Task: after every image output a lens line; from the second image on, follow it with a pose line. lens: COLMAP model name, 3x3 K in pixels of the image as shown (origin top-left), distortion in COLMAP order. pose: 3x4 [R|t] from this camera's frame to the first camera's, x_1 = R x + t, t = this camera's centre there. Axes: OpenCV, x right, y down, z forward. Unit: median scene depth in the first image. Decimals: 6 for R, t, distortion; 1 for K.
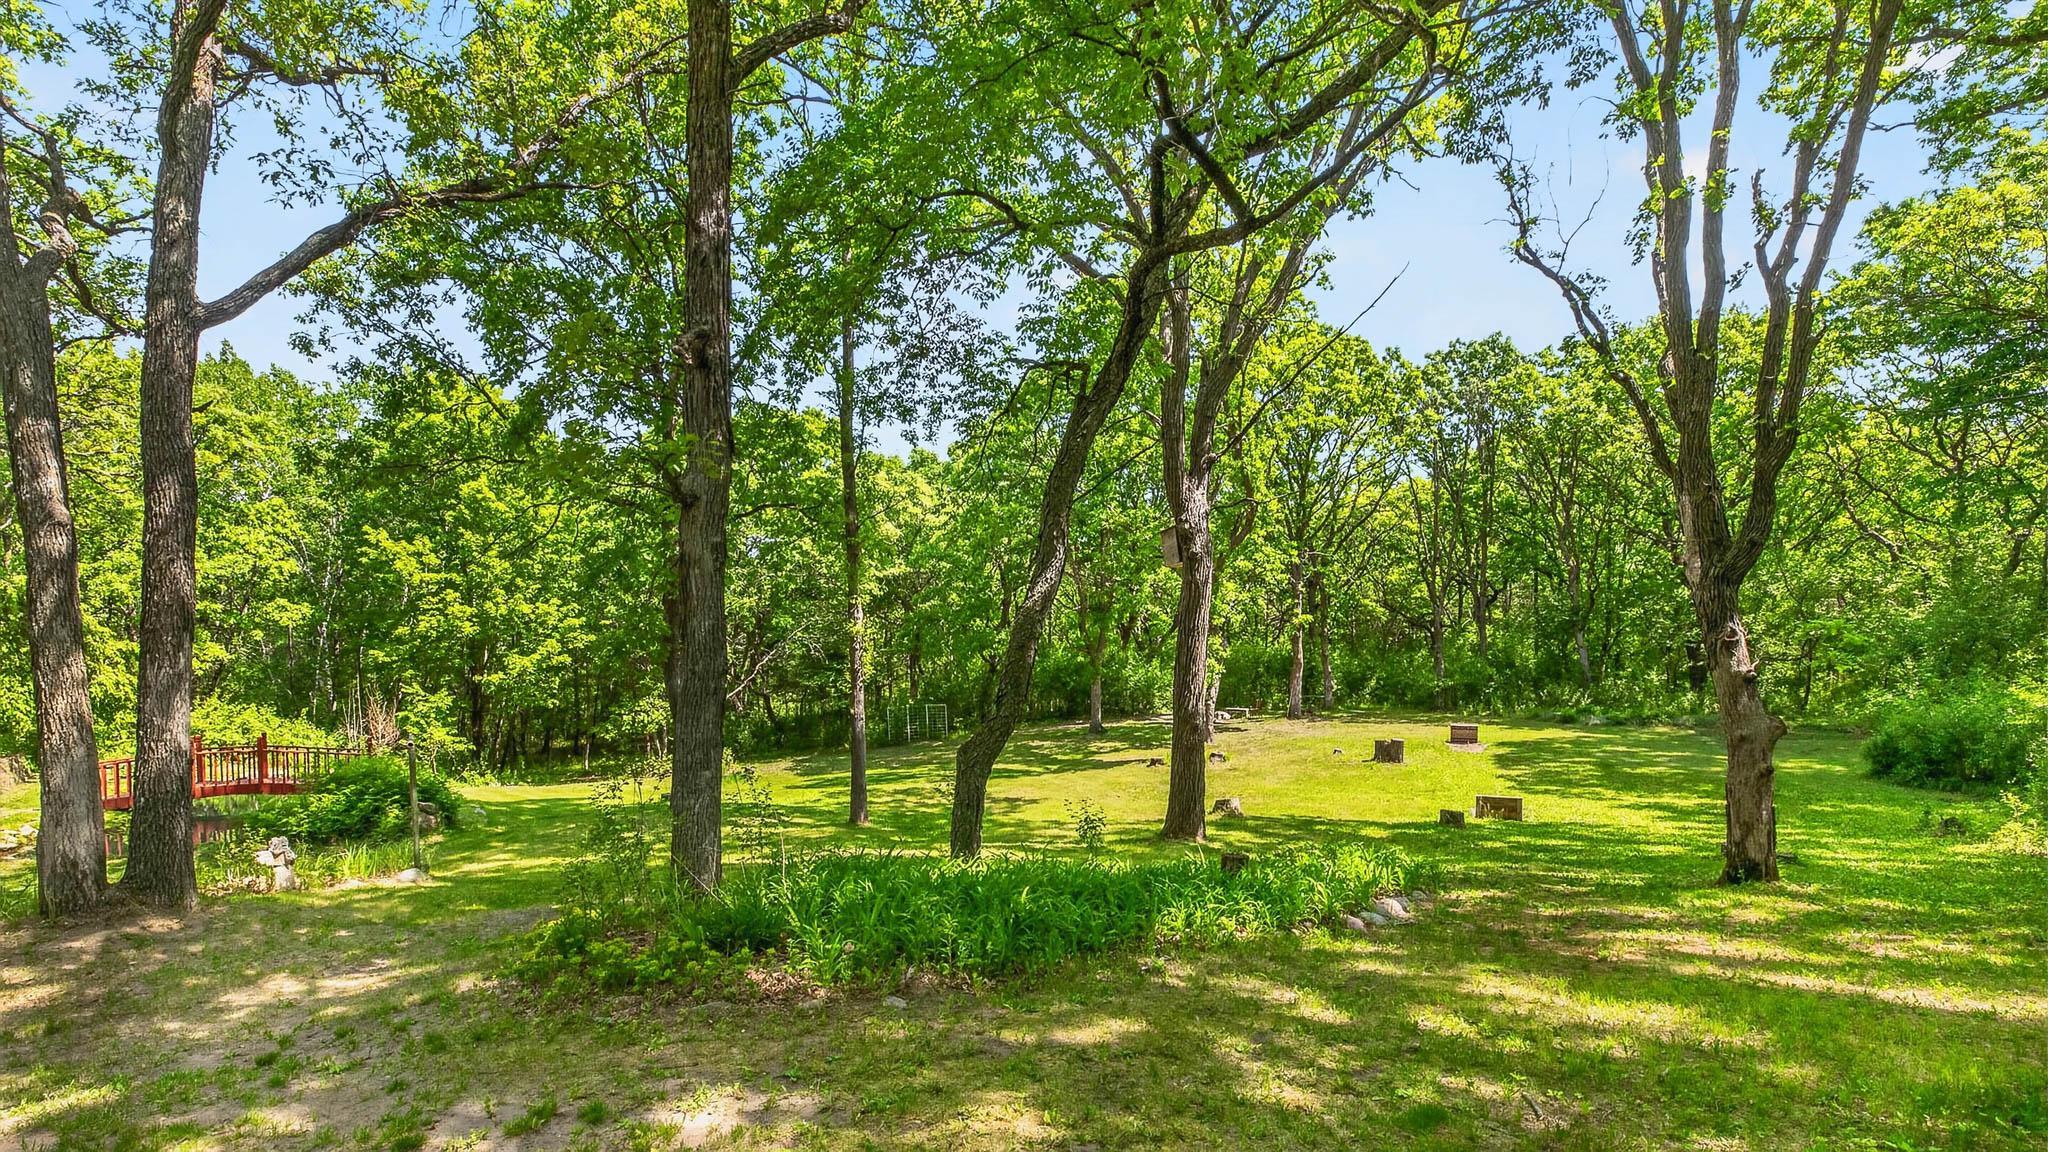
lens RADIAL K [[1148.1, 0, 1024.6], [0, 1148.1, 655.2], [0, 0, 1]] dist [-0.000166, 0.000464]
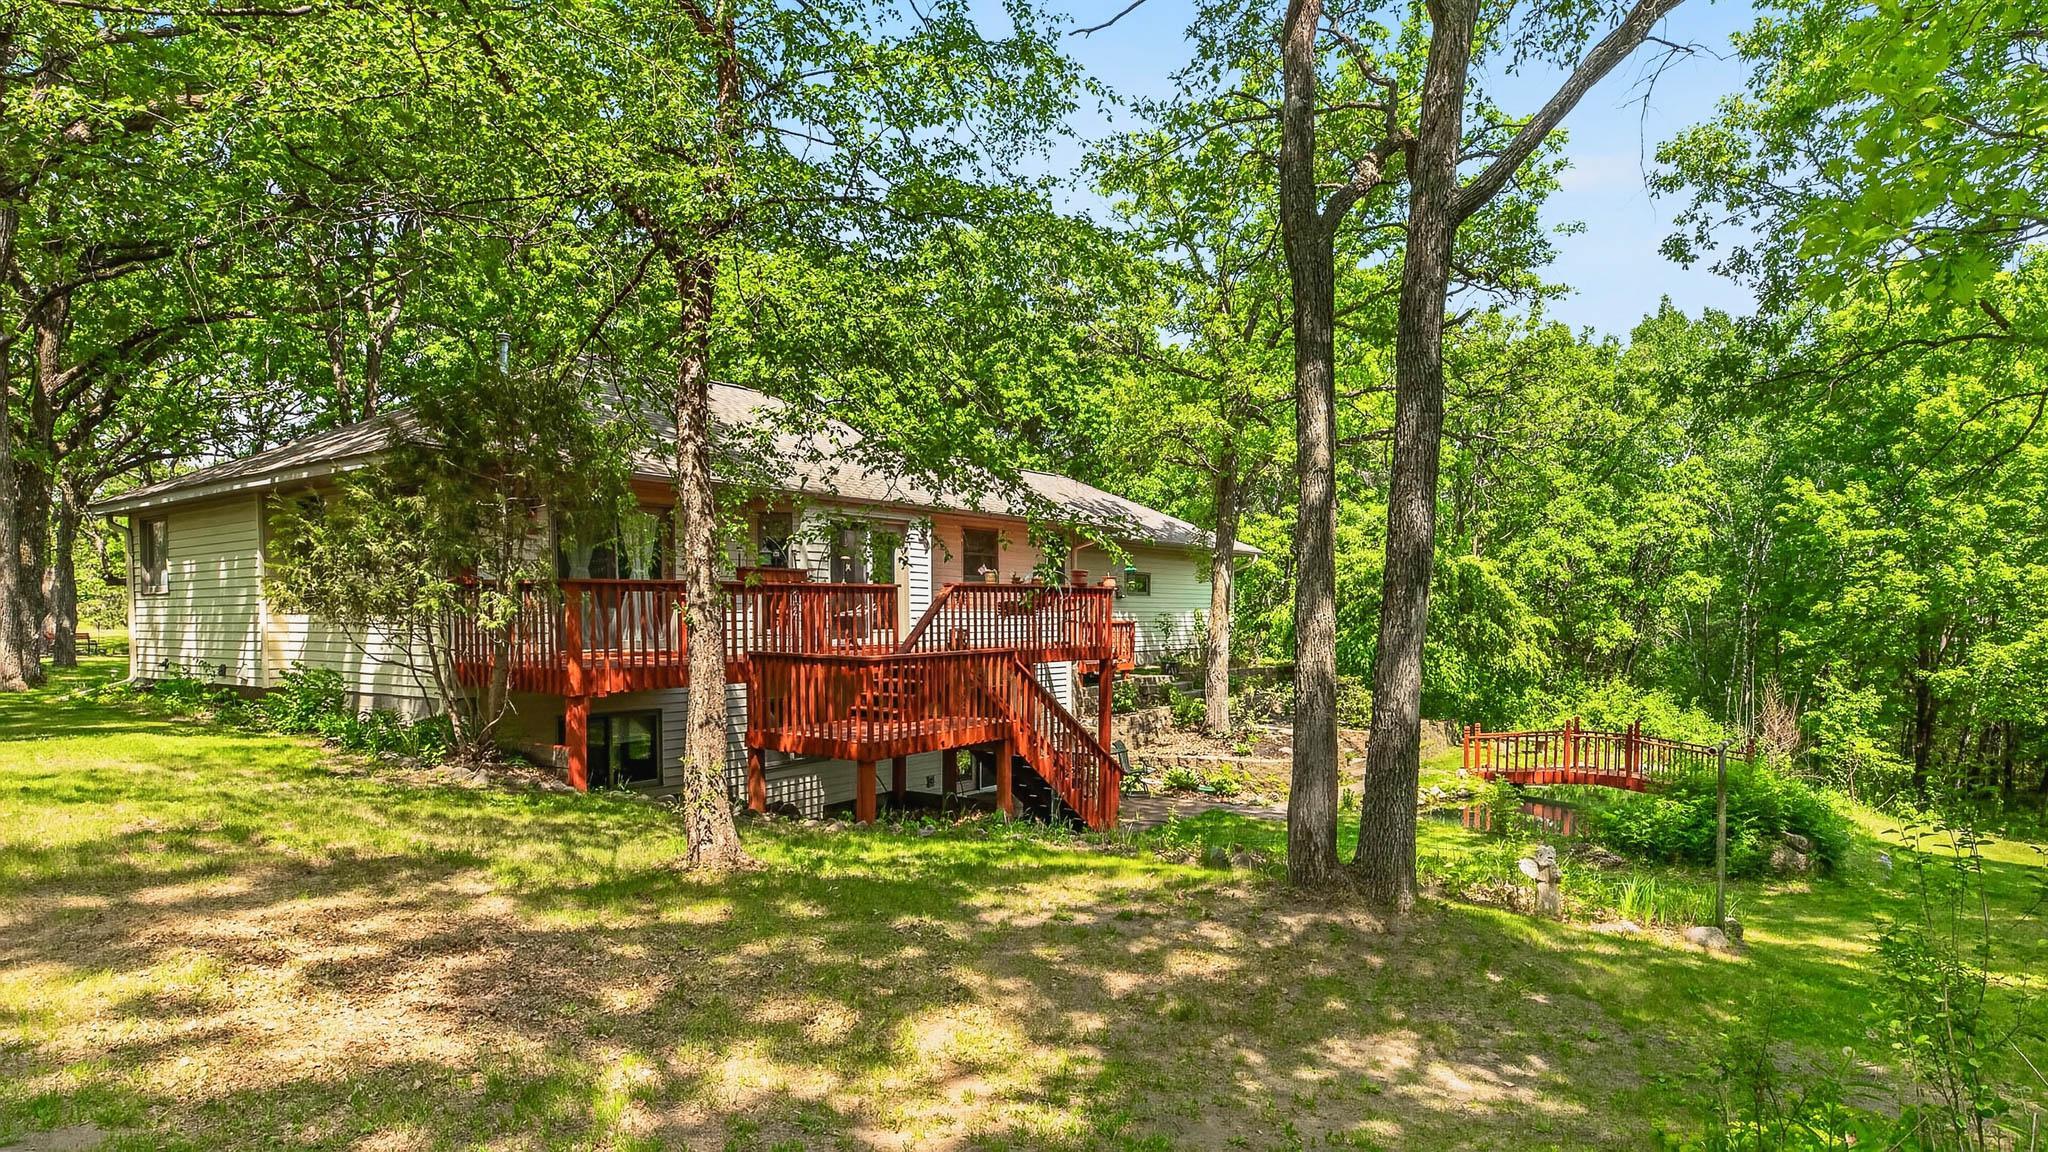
lens RADIAL K [[1148.1, 0, 1024.6], [0, 1148.1, 655.2], [0, 0, 1]] dist [-0.000166, 0.000464]
pose [[0.378378, 0.042289, -0.924685, -0.029153], [-0.038790, 0.998803, 0.029807, 0.009077], [0.924838, 0.024590, 0.379565, 0.212703]]
